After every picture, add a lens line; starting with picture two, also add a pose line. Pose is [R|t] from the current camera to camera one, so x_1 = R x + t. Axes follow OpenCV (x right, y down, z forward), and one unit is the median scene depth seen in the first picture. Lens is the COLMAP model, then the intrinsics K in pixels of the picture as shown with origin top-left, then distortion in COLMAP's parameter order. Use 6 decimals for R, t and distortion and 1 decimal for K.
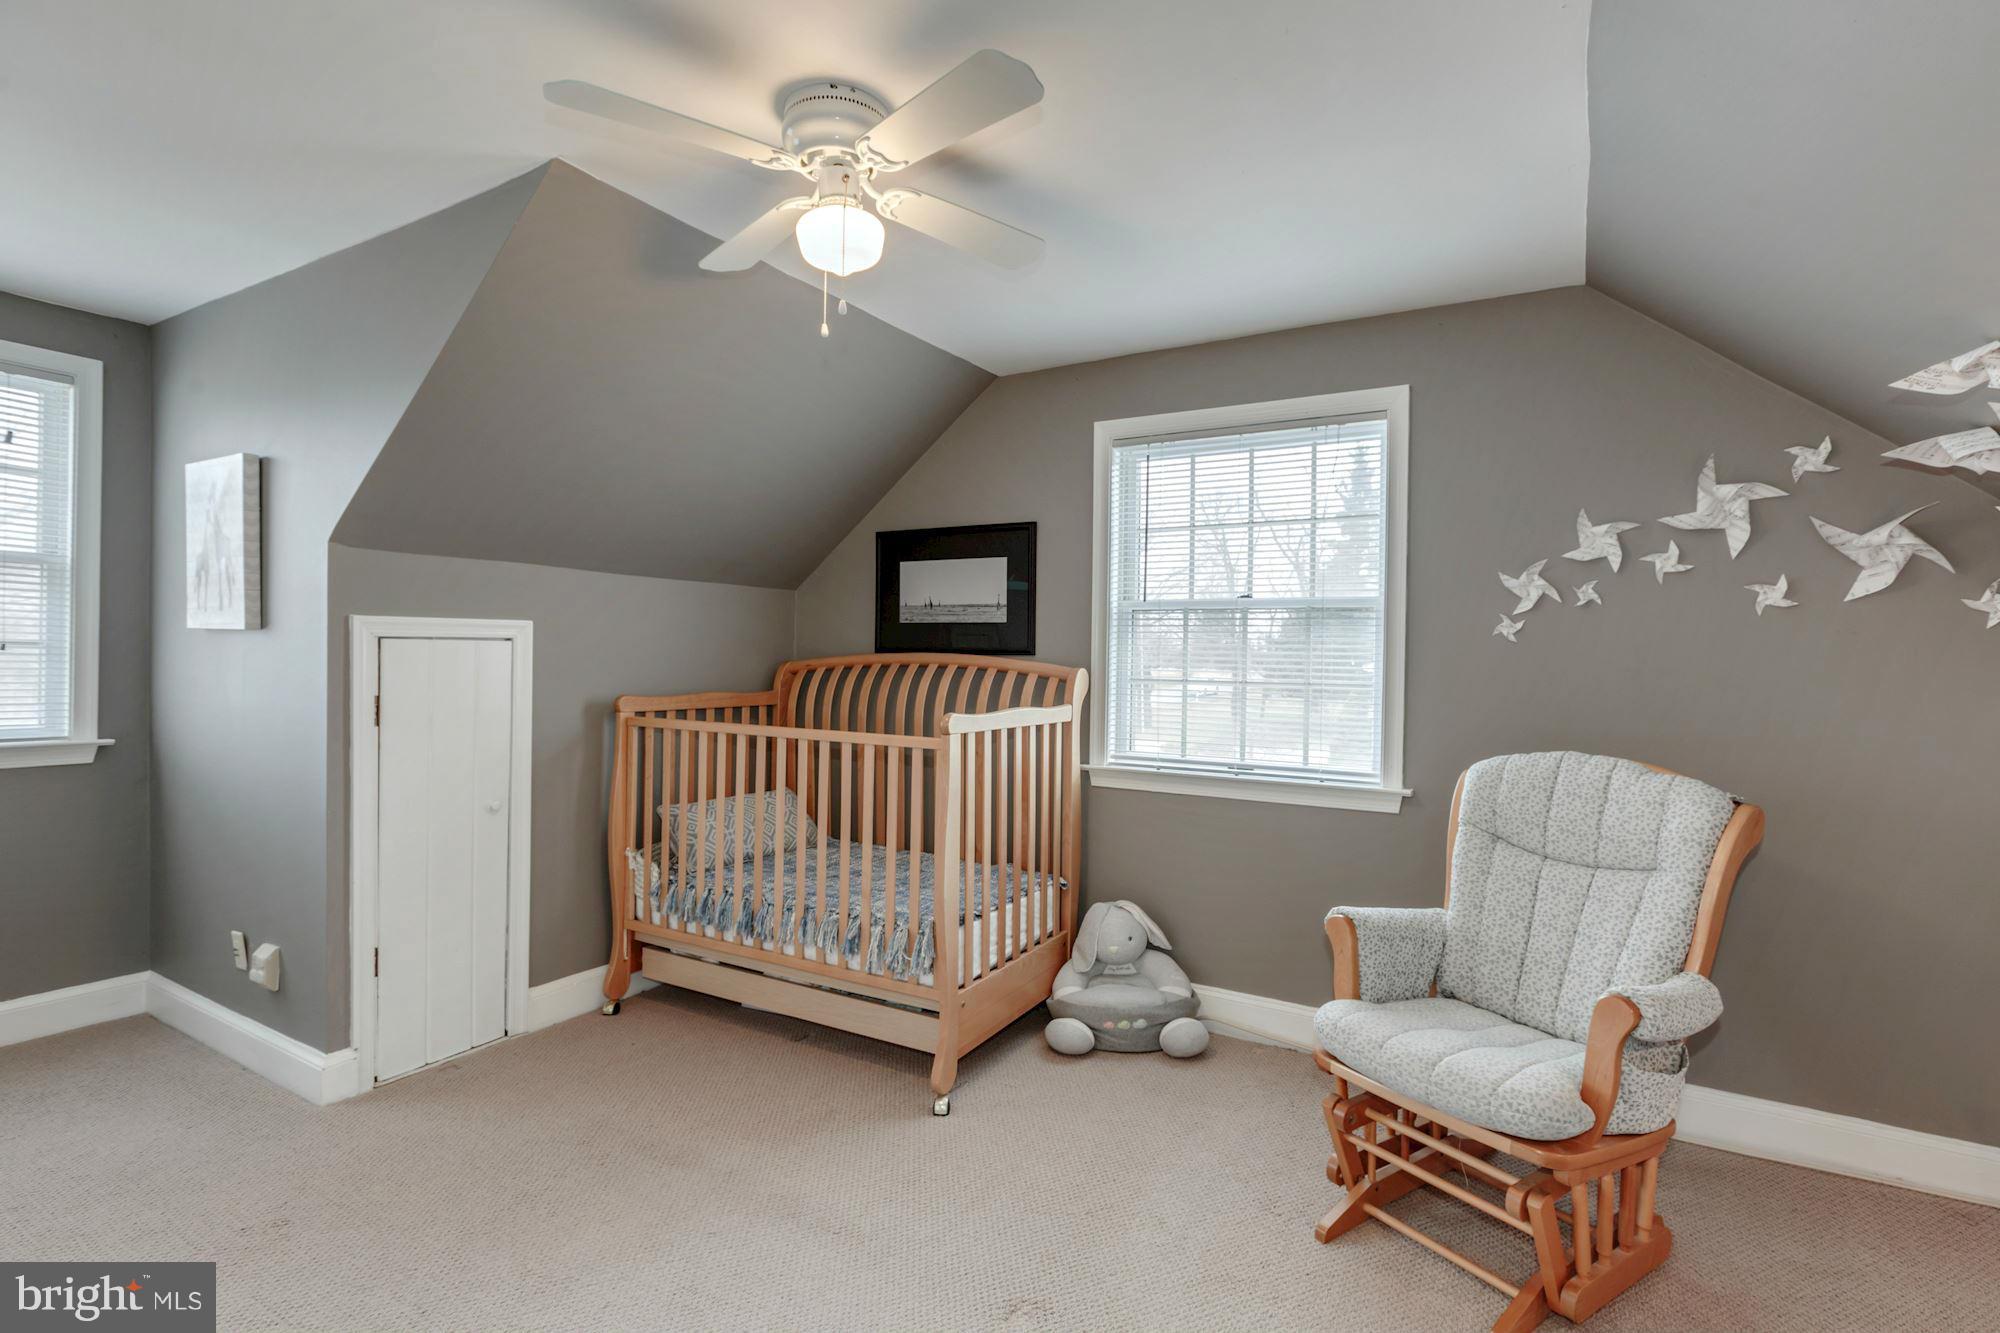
lens RADIAL K [[926.4, 0, 1000.0], [0, 926.4, 666.5], [0, 0, 1]] dist [0.001309, 0.000790]
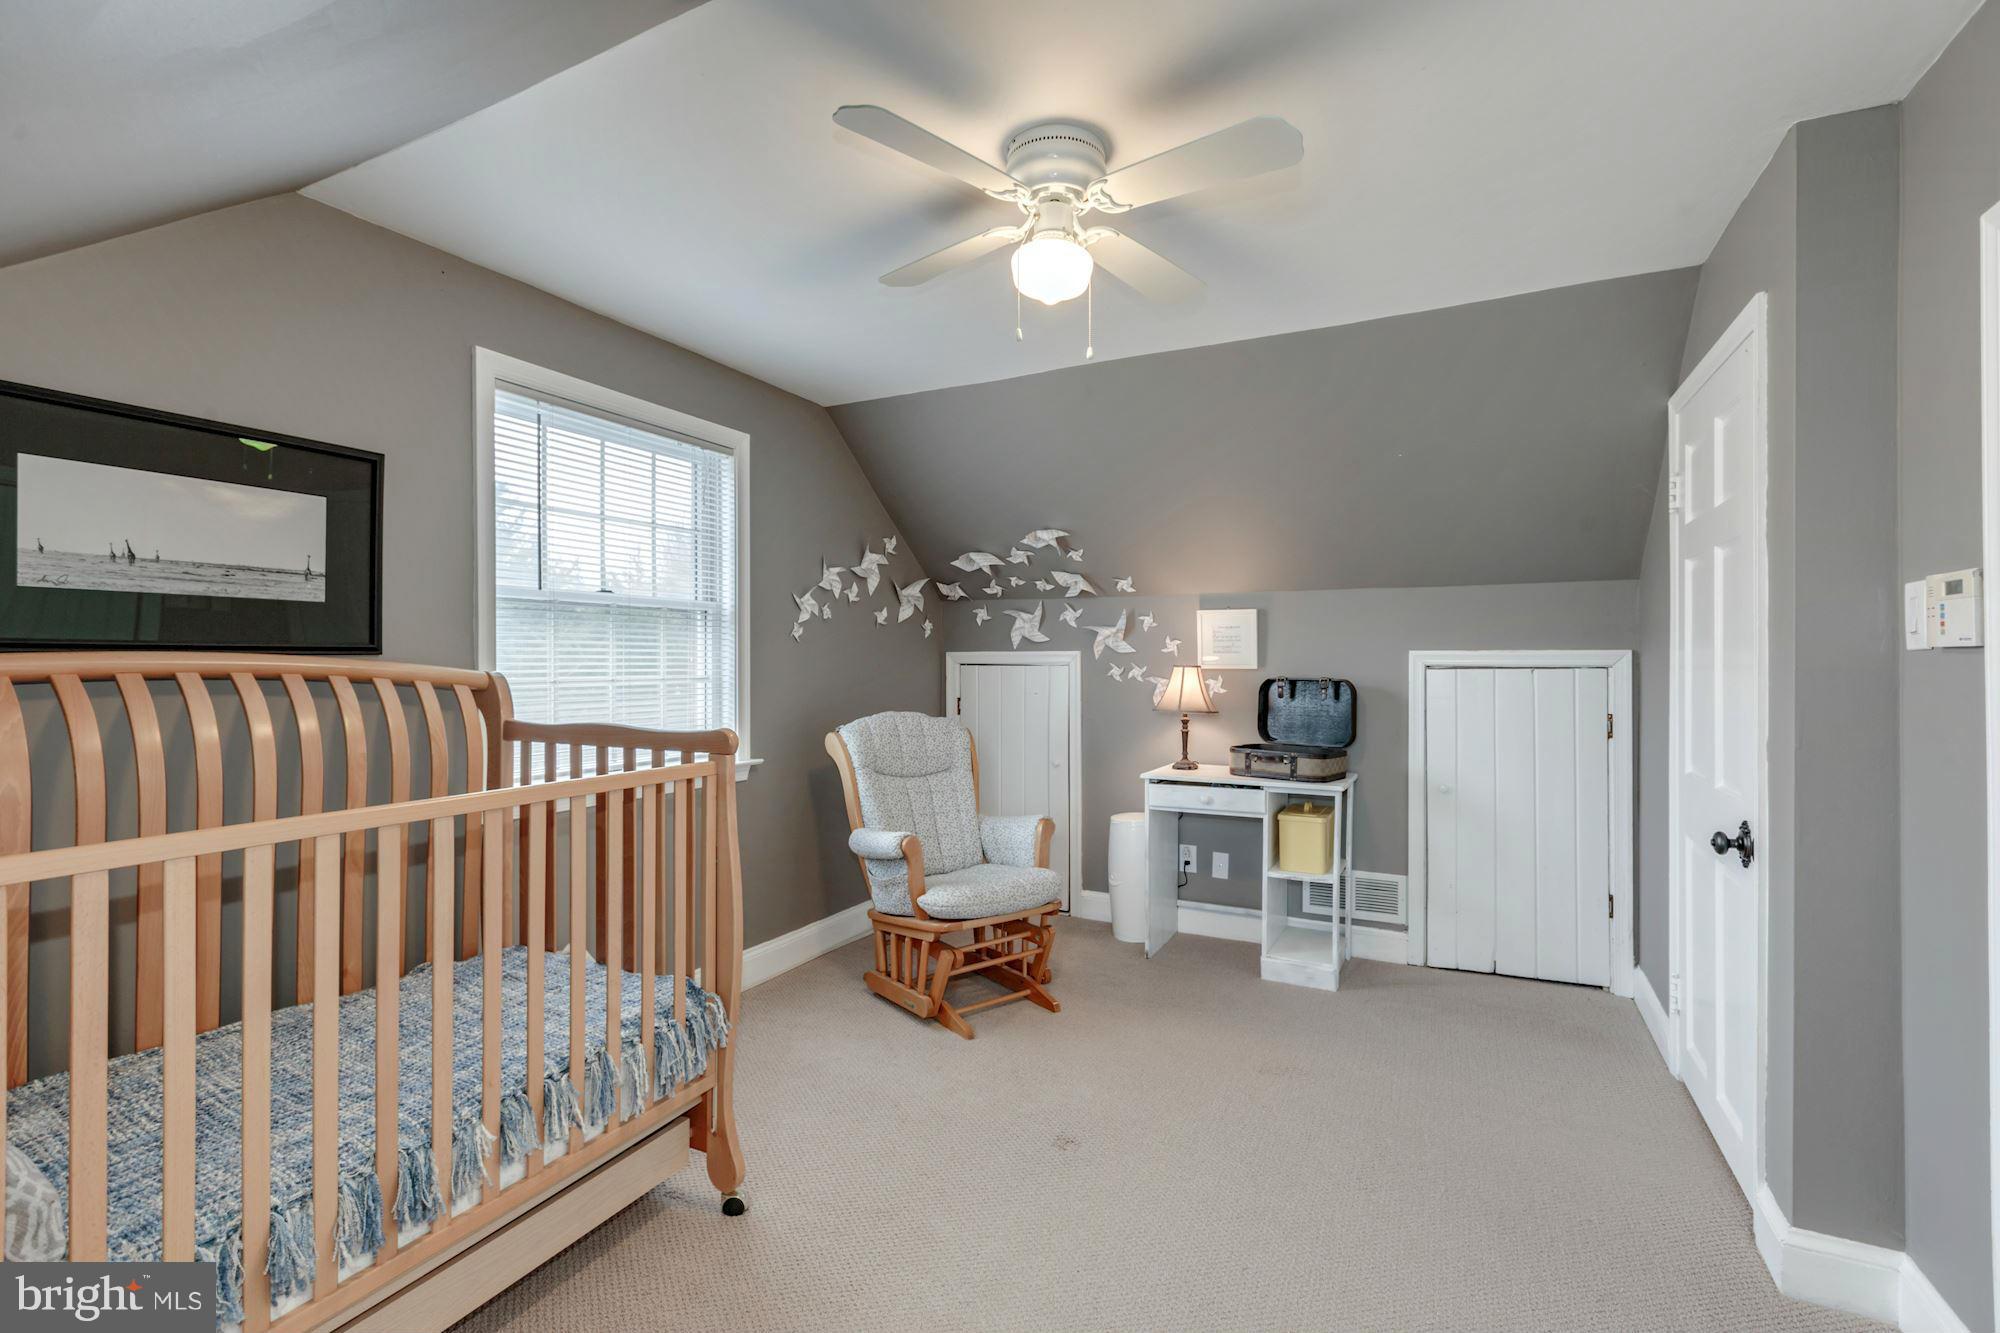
lens RADIAL K [[887.3, 0, 1000.0], [0, 887.3, 664.2], [0, 0, 1]] dist [0.001212, 0.000071]
pose [[-0.064019, -0.029409, 0.997515, -0.681027], [-0.003514, 0.999566, 0.029244, -0.027565], [-0.997943, -0.001633, -0.064094, 0.646439]]
